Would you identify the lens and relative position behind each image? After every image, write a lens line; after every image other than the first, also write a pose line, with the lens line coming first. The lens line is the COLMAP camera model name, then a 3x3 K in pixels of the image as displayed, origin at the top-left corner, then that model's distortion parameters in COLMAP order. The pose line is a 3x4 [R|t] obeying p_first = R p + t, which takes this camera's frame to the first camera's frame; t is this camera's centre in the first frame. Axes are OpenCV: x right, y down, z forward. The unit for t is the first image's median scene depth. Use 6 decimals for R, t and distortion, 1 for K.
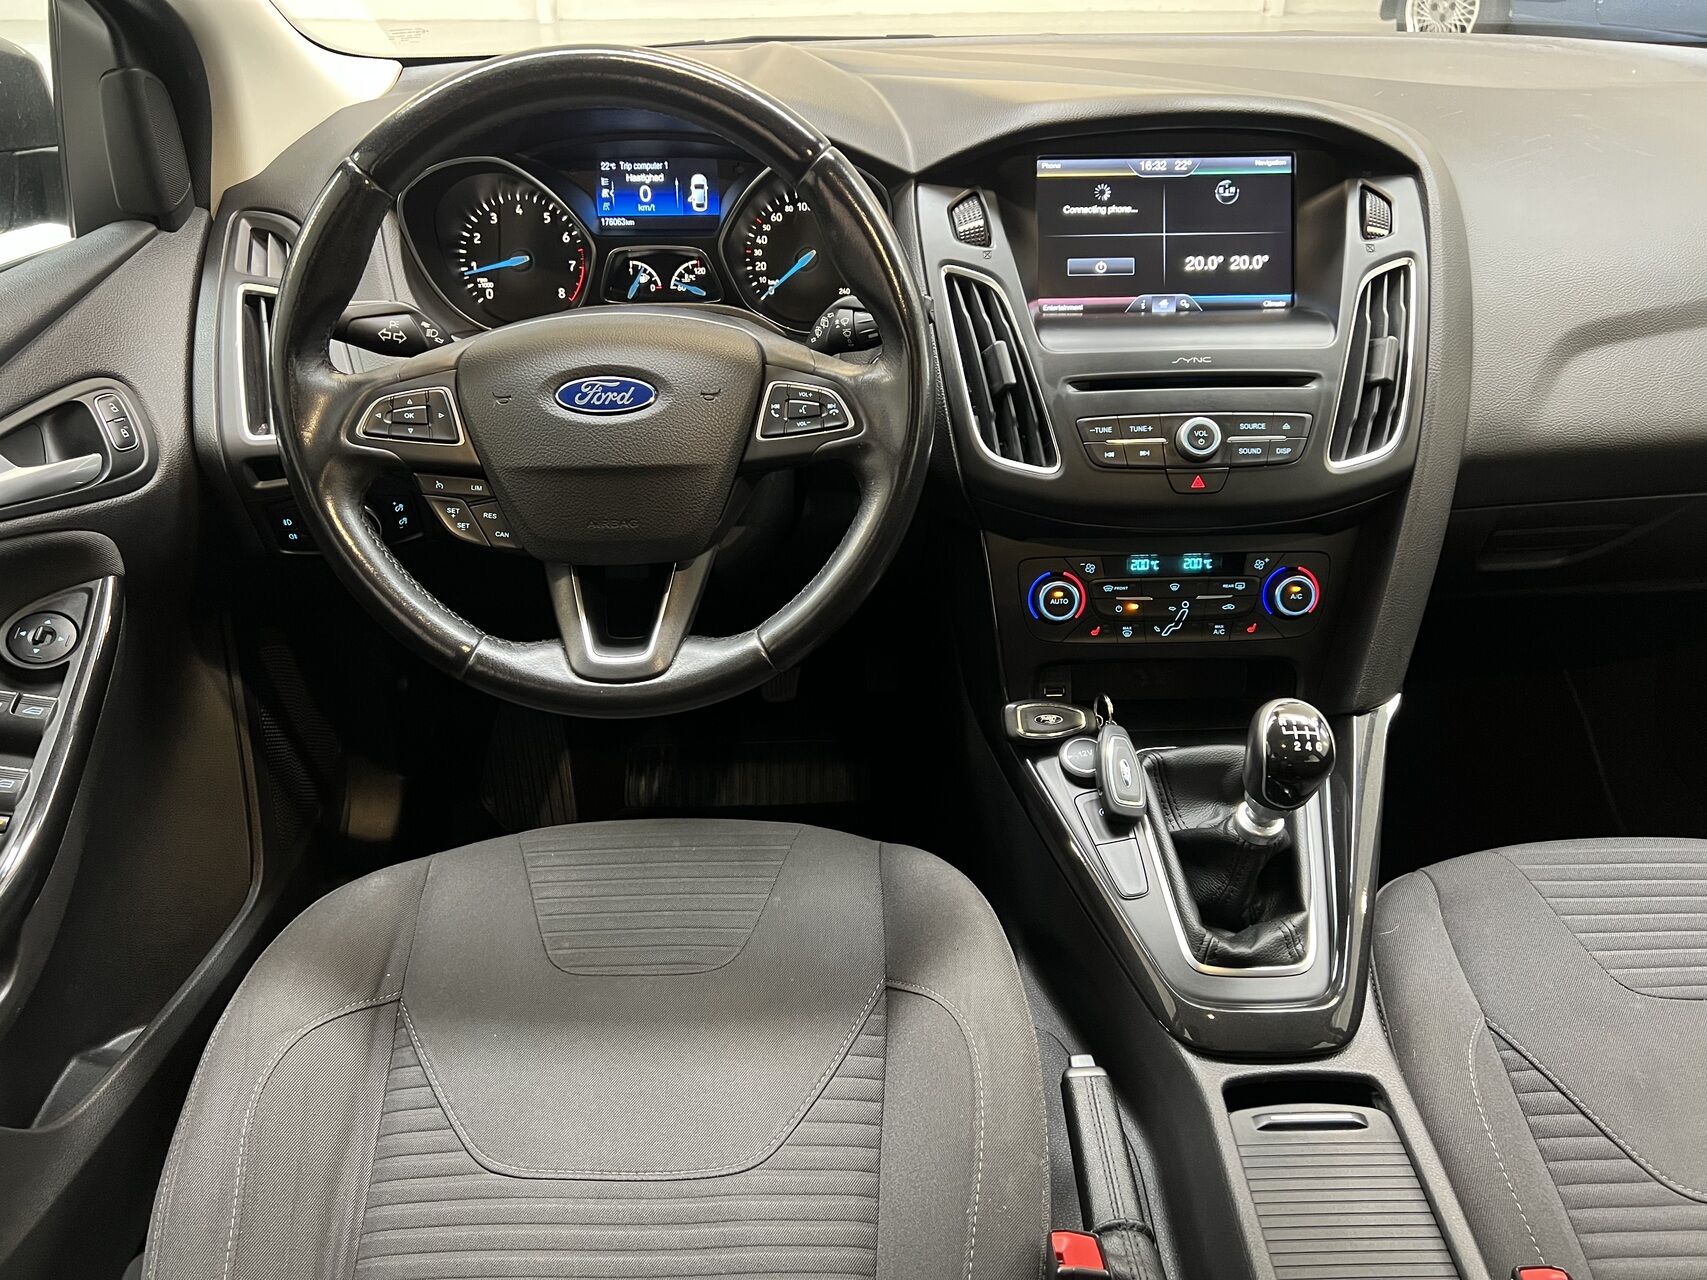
lens RADIAL K [[1313.6, 0, 885.7], [0, 1313.6, 677.4], [0, 0, 1]] dist [0.073604, -0.121331]
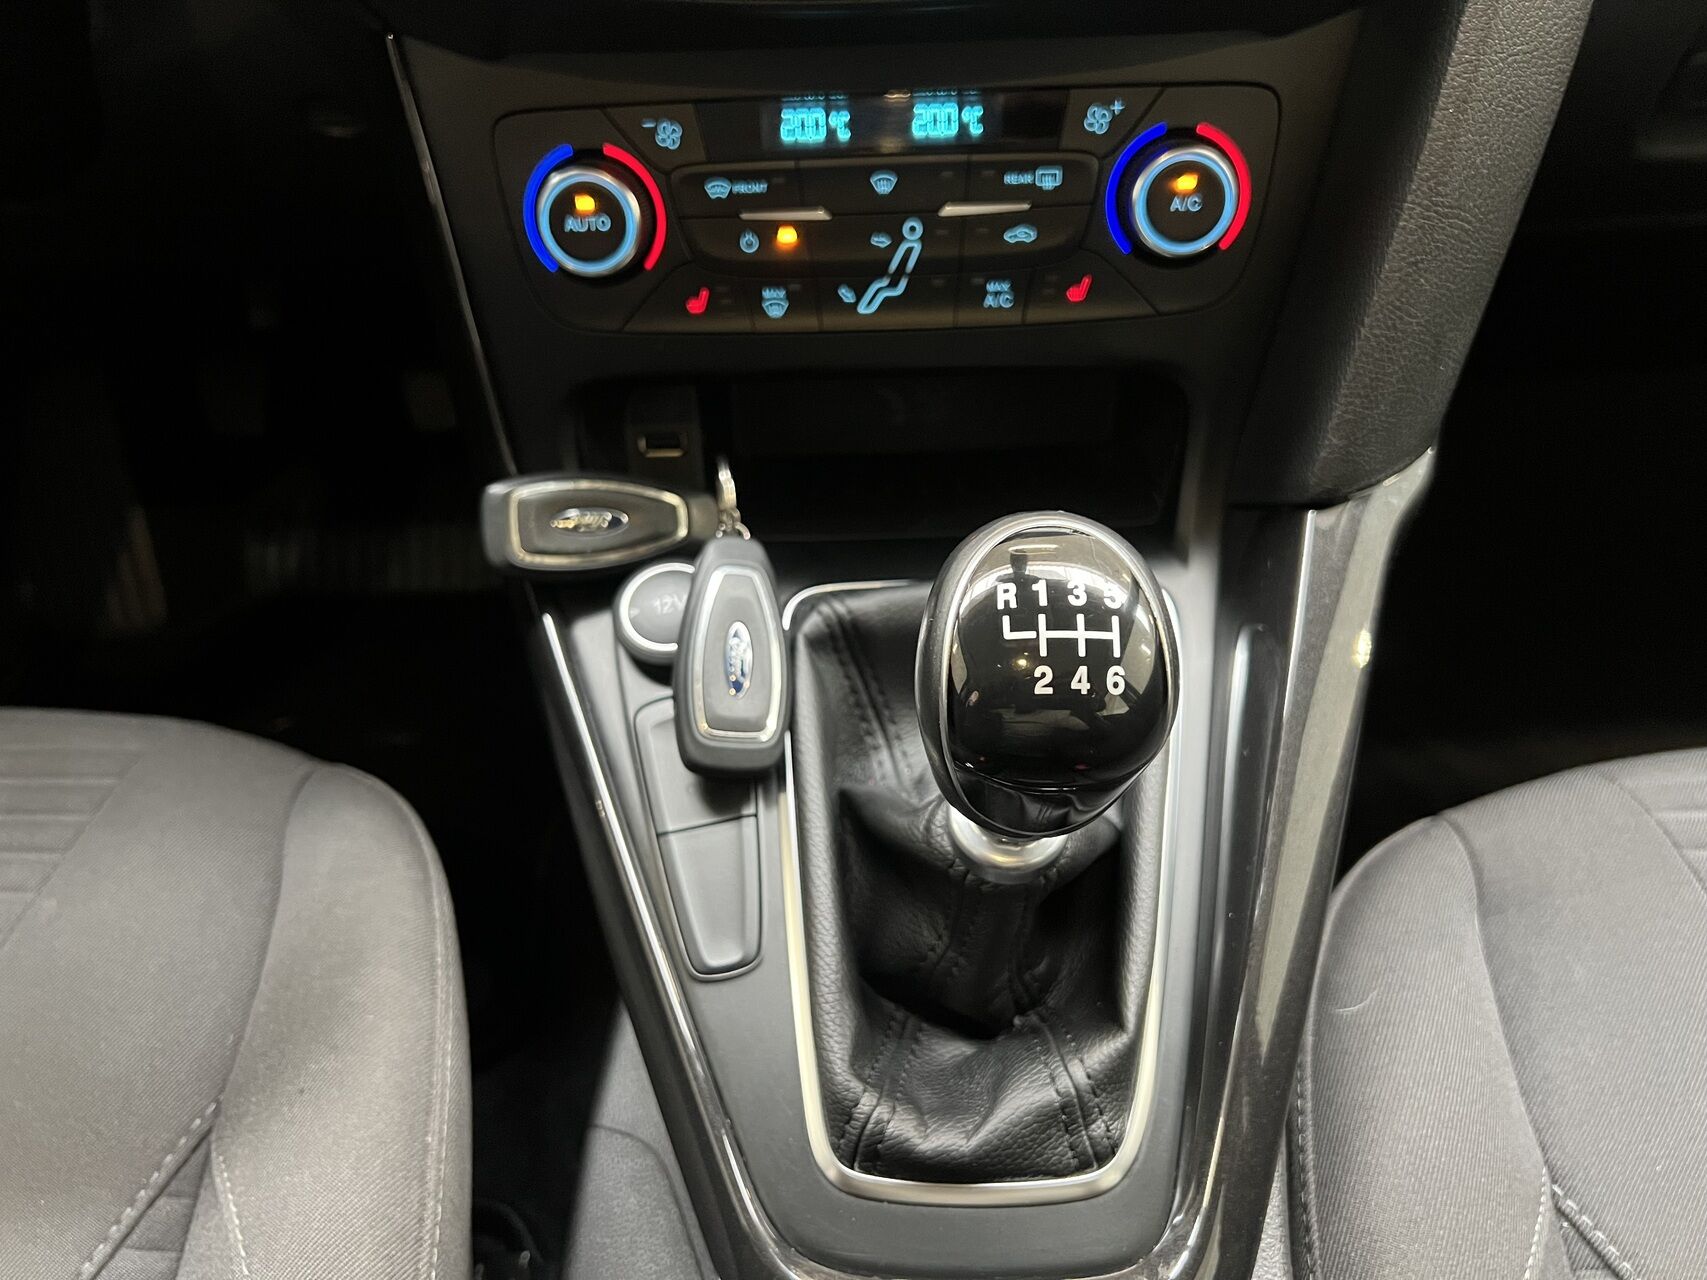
lens RADIAL K [[1299.7, 0, 898.1], [0, 1299.7, 679.5], [0, 0, 1]] dist [0.096036, -0.188336]
pose [[0.999108, 0.000600, -0.042217, 0.239725], [0.009523, 0.970932, 0.239164, -0.017963], [0.041133, -0.239353, 0.970061, 0.579505]]
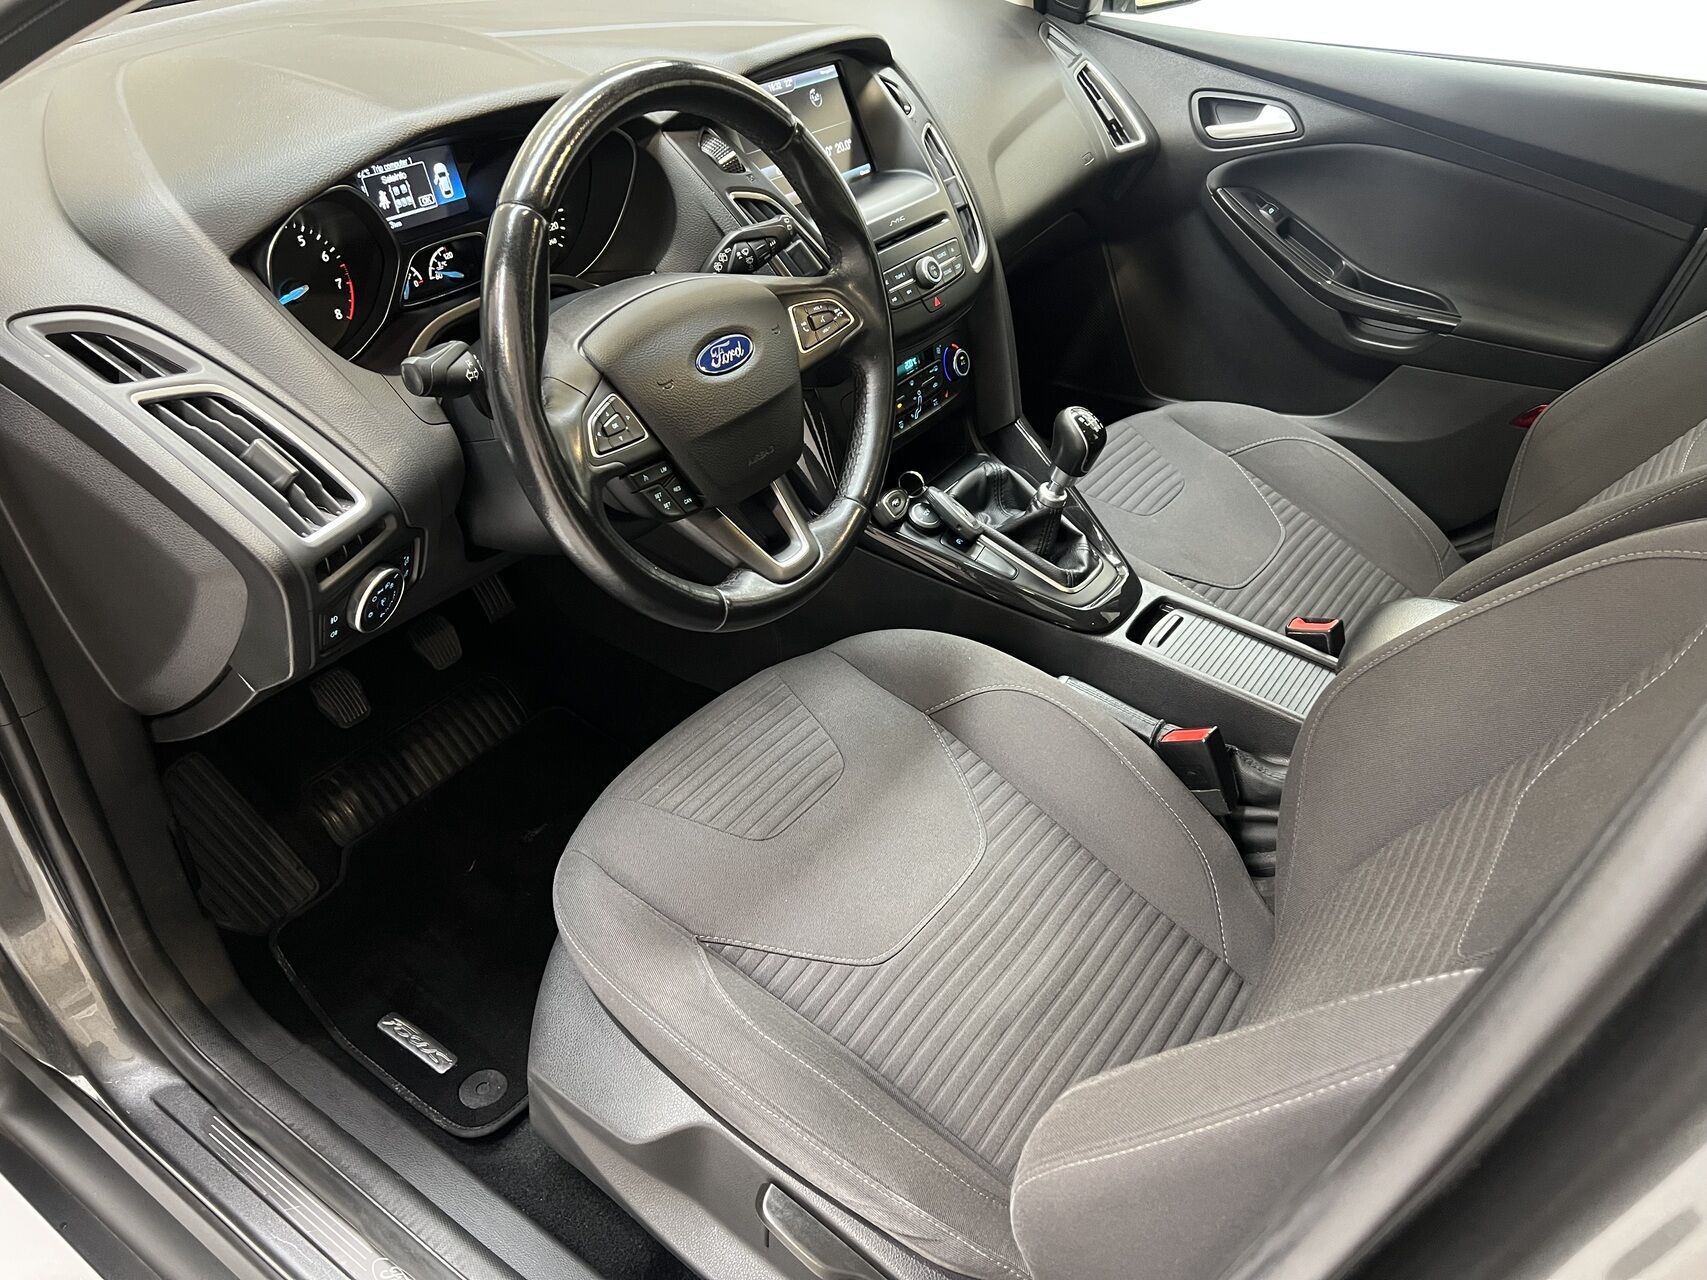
lens RADIAL K [[1313.6, 0, 885.7], [0, 1313.6, 677.4], [0, 0, 1]] dist [0.073604, -0.121331]
pose [[0.560596, -0.464513, 0.685536, -0.914700], [0.387279, 0.878806, 0.278774, -0.196089], [-0.731948, 0.109214, 0.672551, 0.099341]]
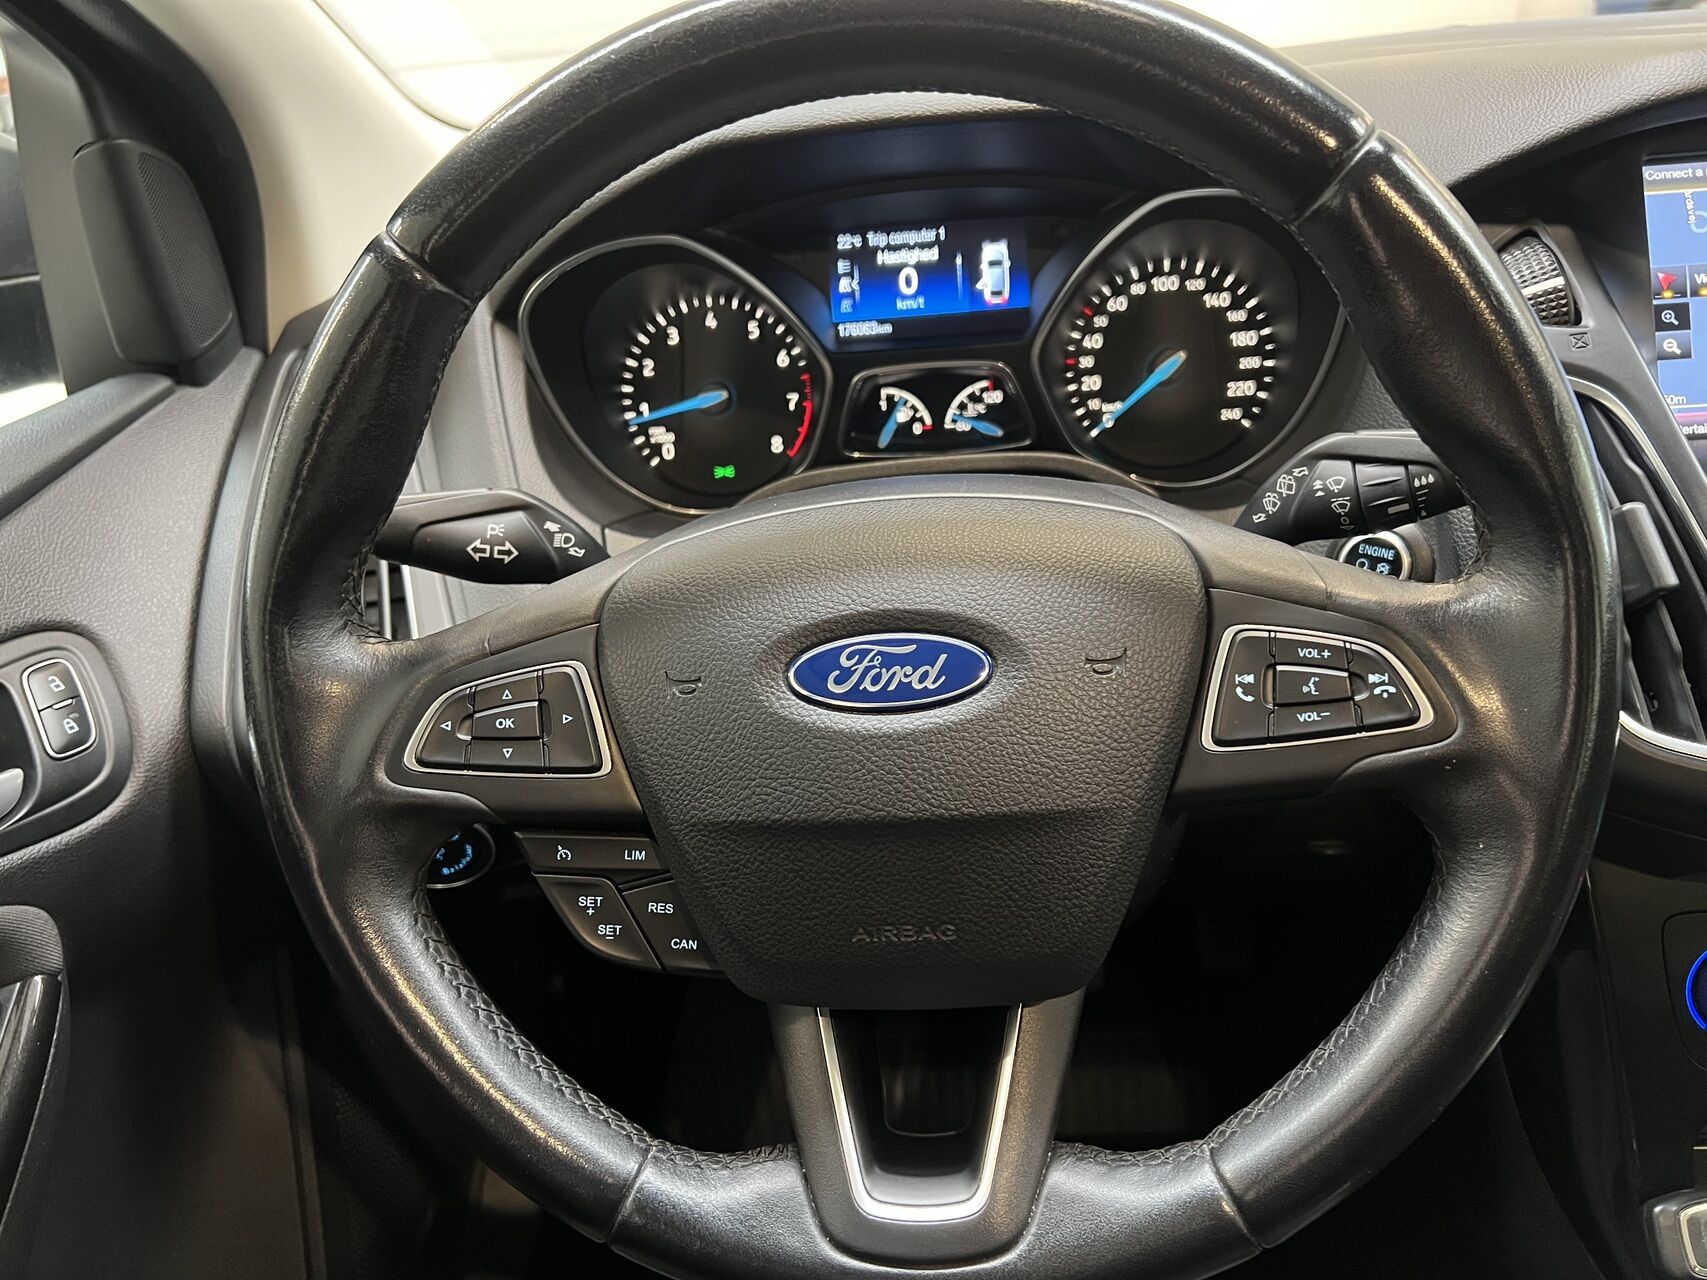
lens RADIAL K [[1299.7, 0, 898.1], [0, 1299.7, 679.5], [0, 0, 1]] dist [0.096036, -0.188336]
pose [[0.991474, -0.029034, -0.127028, -0.124073], [0.020232, 0.997339, -0.070044, -0.148624], [0.128724, 0.066877, 0.989423, 0.442368]]
